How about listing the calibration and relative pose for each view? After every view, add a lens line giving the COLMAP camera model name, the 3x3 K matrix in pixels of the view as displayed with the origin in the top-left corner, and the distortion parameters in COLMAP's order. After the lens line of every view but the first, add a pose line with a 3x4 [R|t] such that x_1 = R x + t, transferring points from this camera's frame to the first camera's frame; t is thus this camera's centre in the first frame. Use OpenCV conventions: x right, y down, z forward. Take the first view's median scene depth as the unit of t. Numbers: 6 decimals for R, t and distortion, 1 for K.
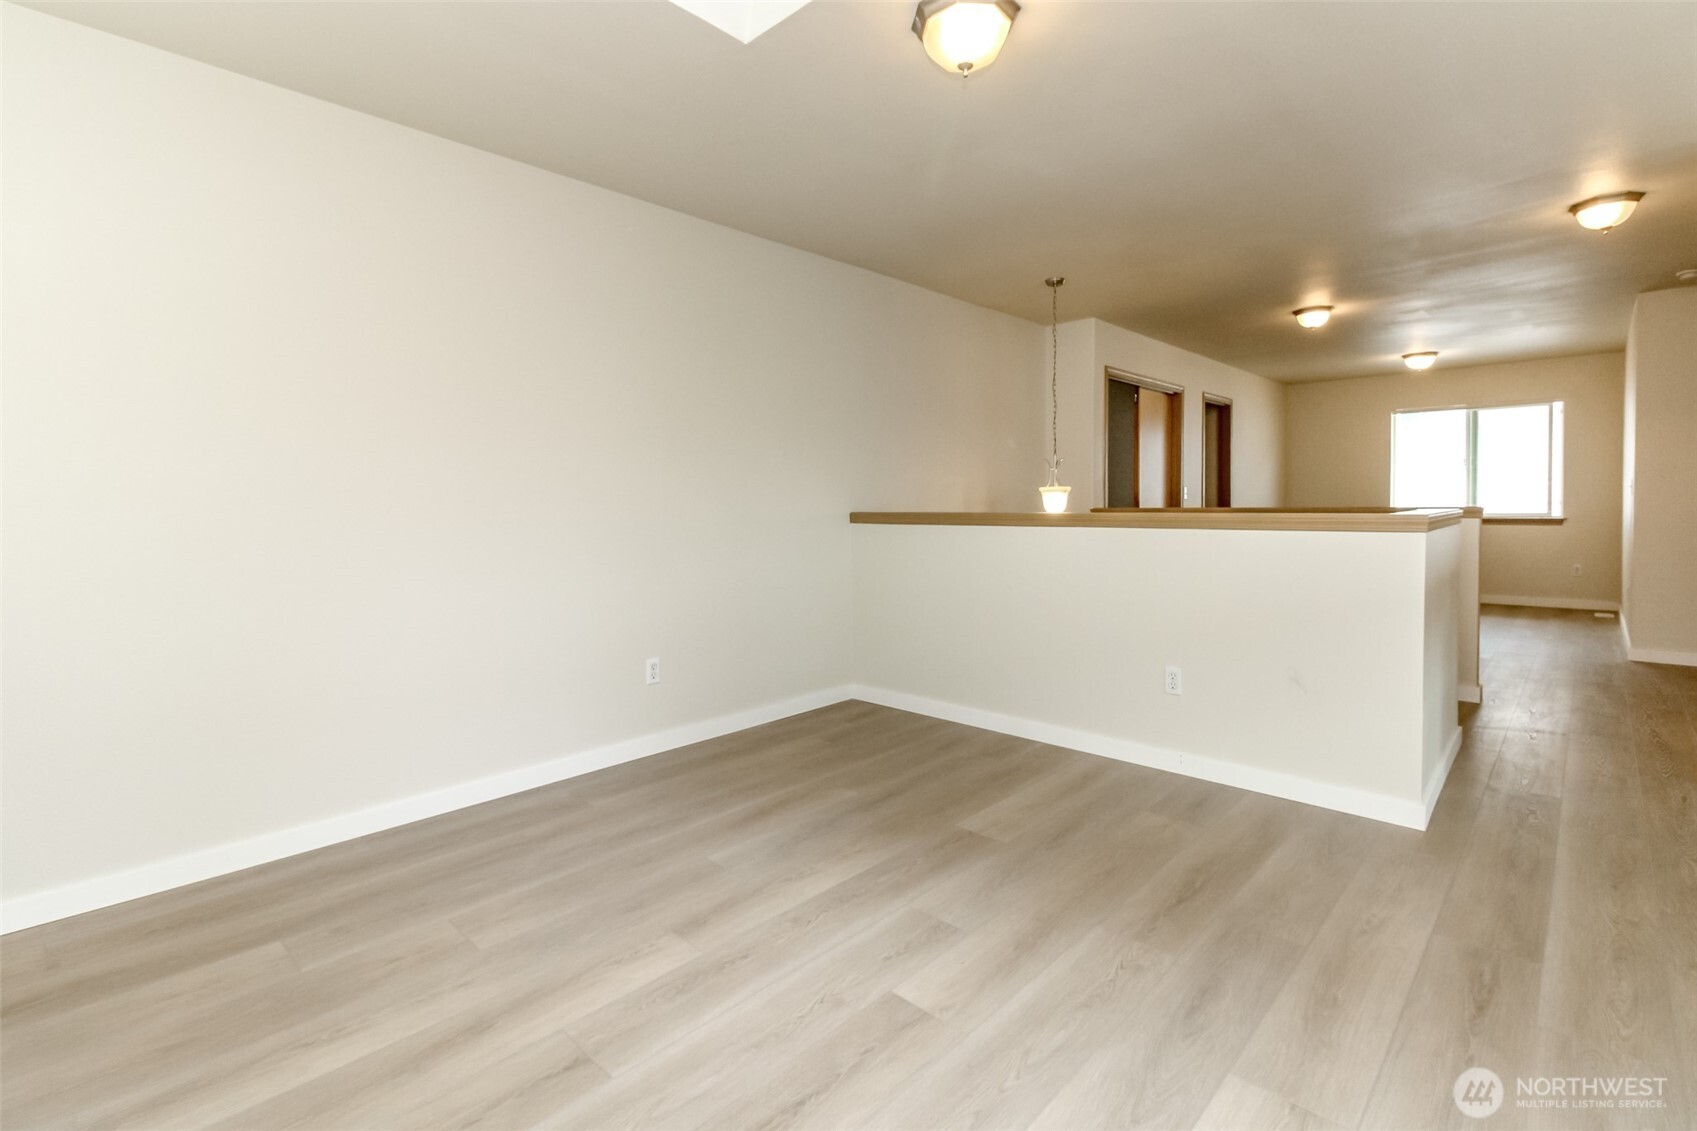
lens RADIAL K [[783.5, 0, 839.6], [0, 783.5, 522.2], [0, 0, 1]] dist [0.022173, -0.010728]
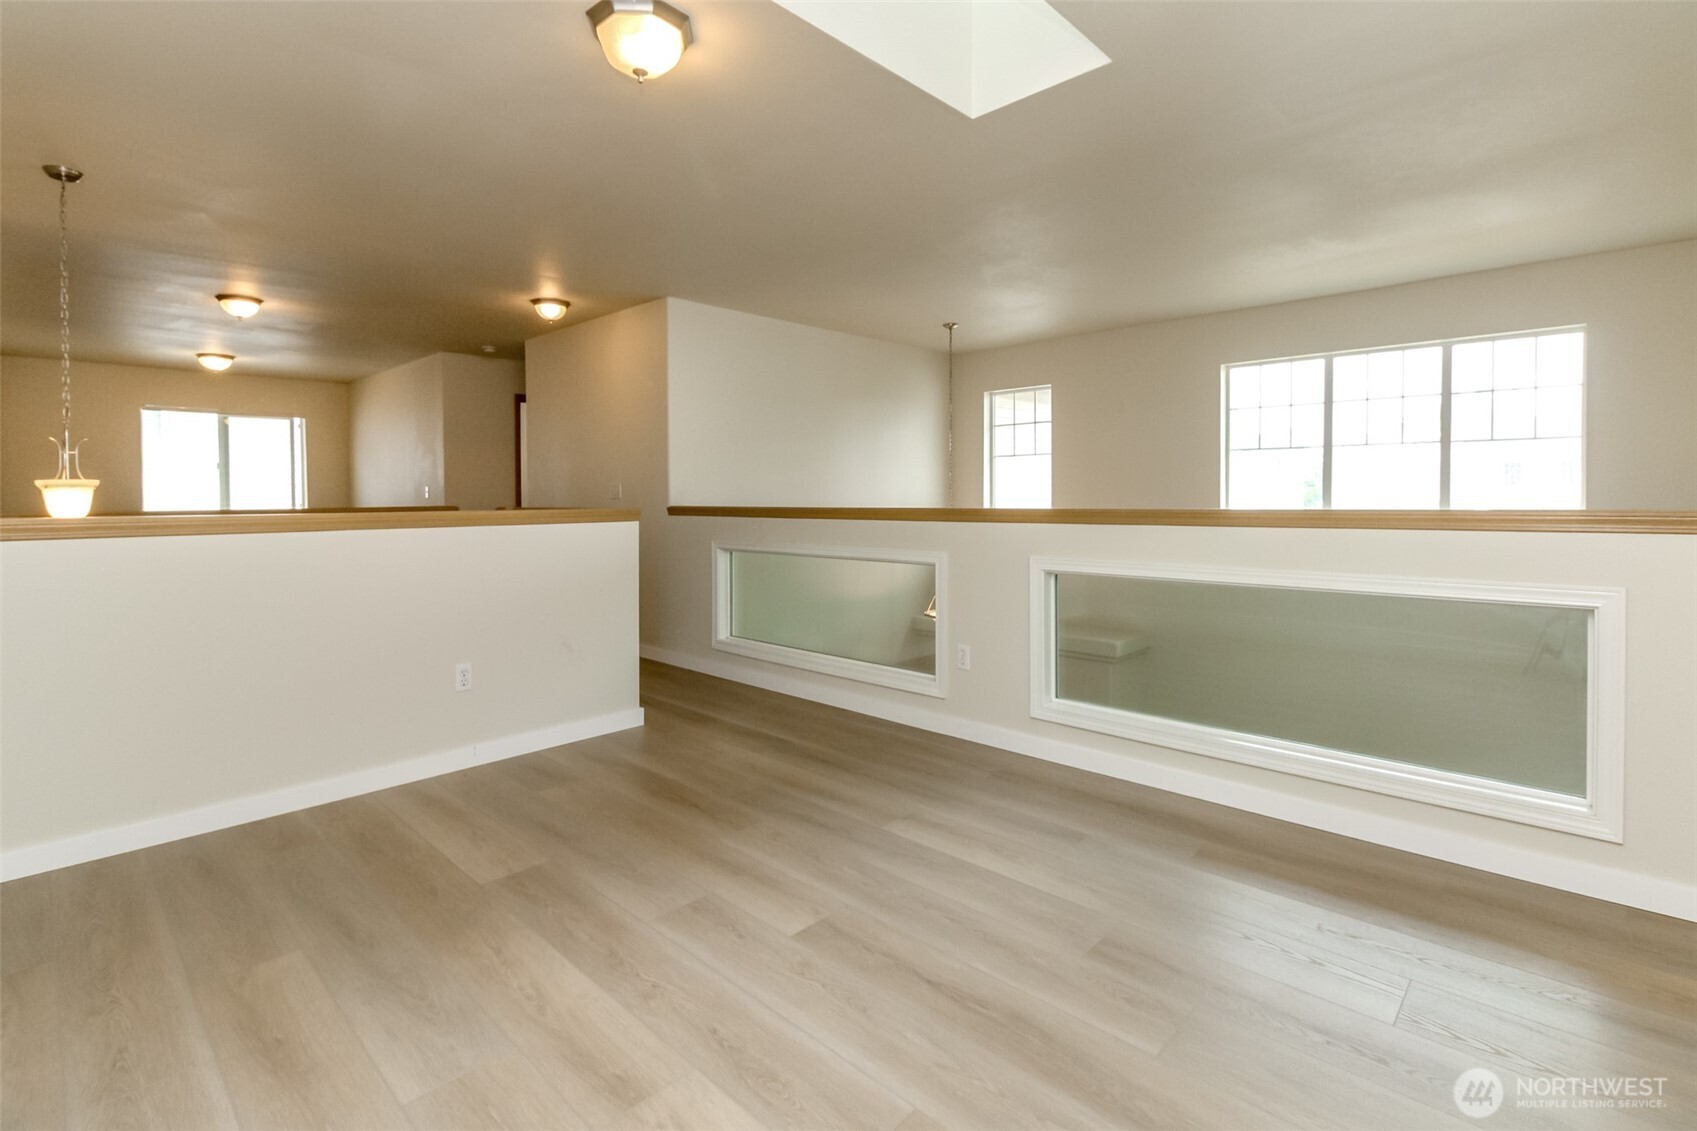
lens RADIAL K [[783.5, 0, 839.6], [0, 783.5, 522.2], [0, 0, 1]] dist [0.022173, -0.010728]
pose [[-0.001580, -0.024309, 0.999703, -0.743206], [0.033411, 0.999145, 0.024348, -0.007178], [-0.999440, 0.033440, -0.000766, 0.661419]]
